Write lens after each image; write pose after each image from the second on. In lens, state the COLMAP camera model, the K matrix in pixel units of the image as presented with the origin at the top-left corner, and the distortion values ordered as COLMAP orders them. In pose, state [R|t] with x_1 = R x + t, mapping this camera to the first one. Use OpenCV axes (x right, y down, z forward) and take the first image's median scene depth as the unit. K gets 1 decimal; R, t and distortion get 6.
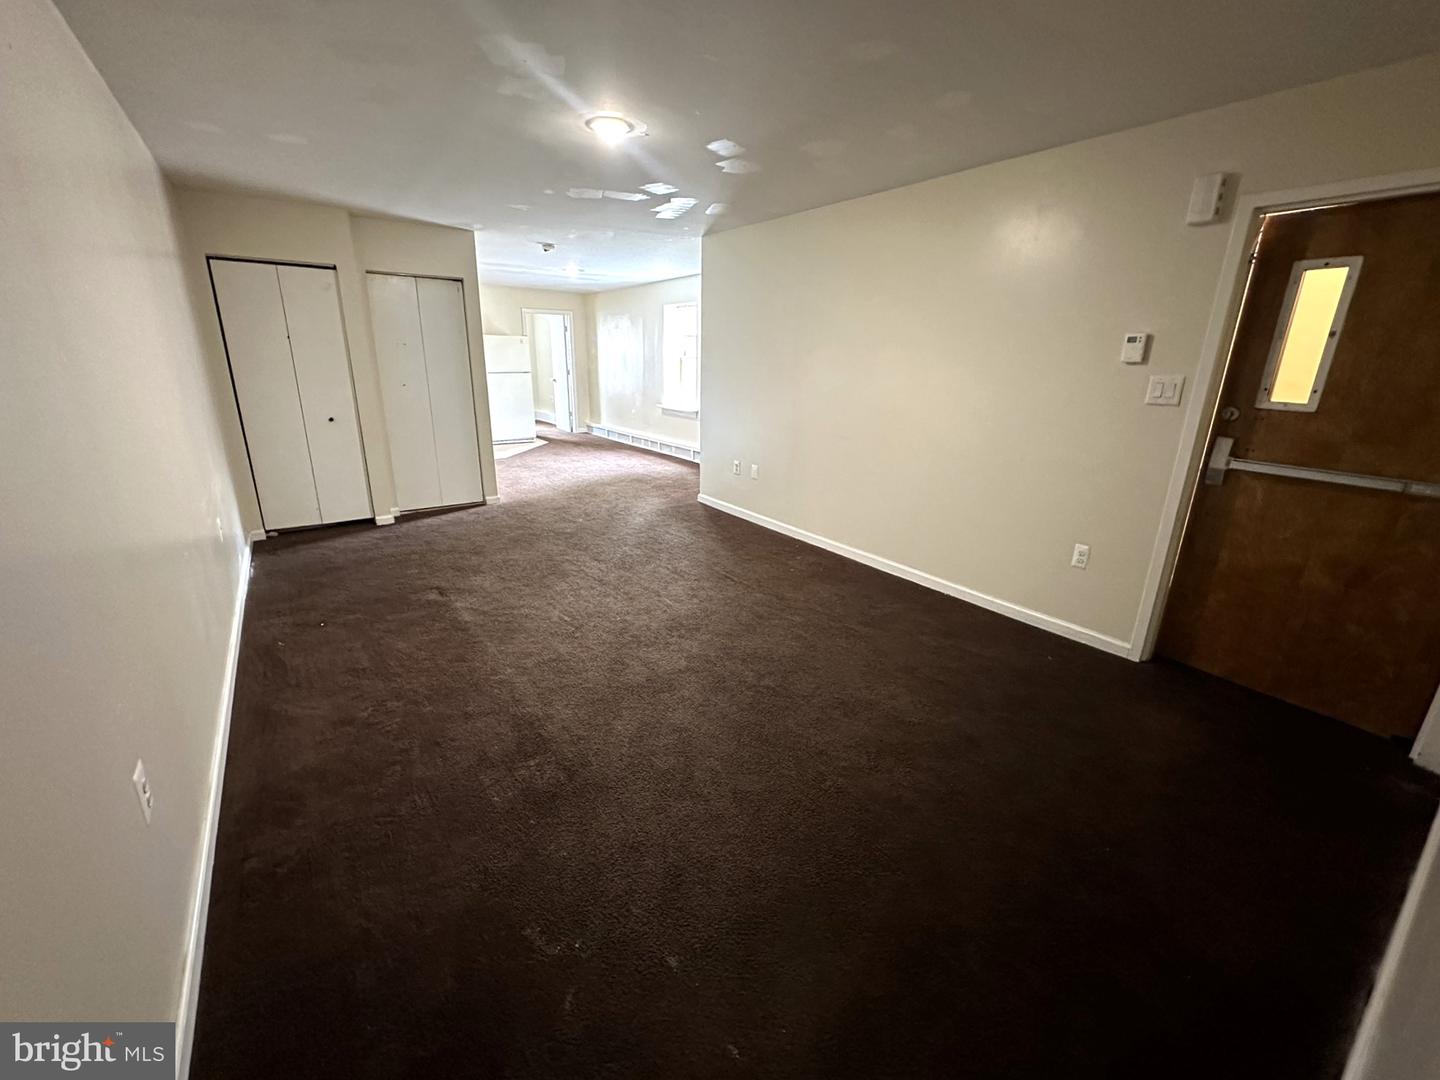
lens RADIAL K [[610.8, 0, 737.6], [0, 610.8, 511.8], [0, 0, 1]] dist [-0.000104, -0.000142]
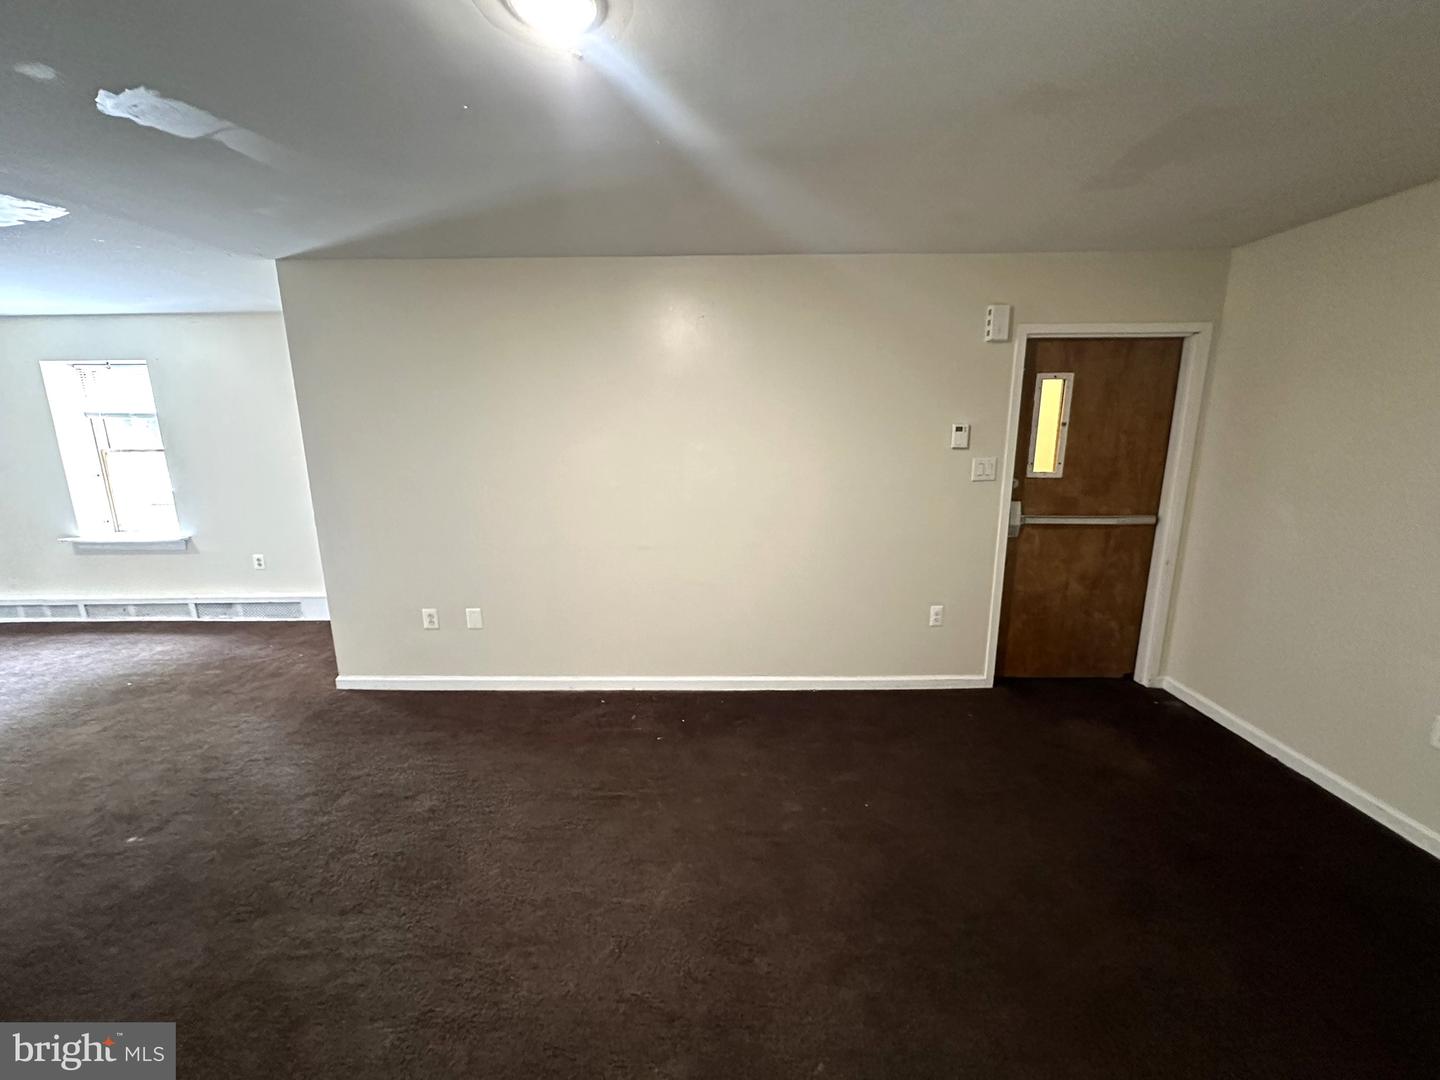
lens RADIAL K [[558.1, 0, 725.7], [0, 558.1, 532.2], [0, 0, 1]] dist [-0.002663, -0.000259]
pose [[0.600993, -0.180225, 0.778669, -0.502699], [0.218860, 0.974117, 0.056541, -0.247775], [-0.768705, 0.136439, 0.624882, 0.699468]]
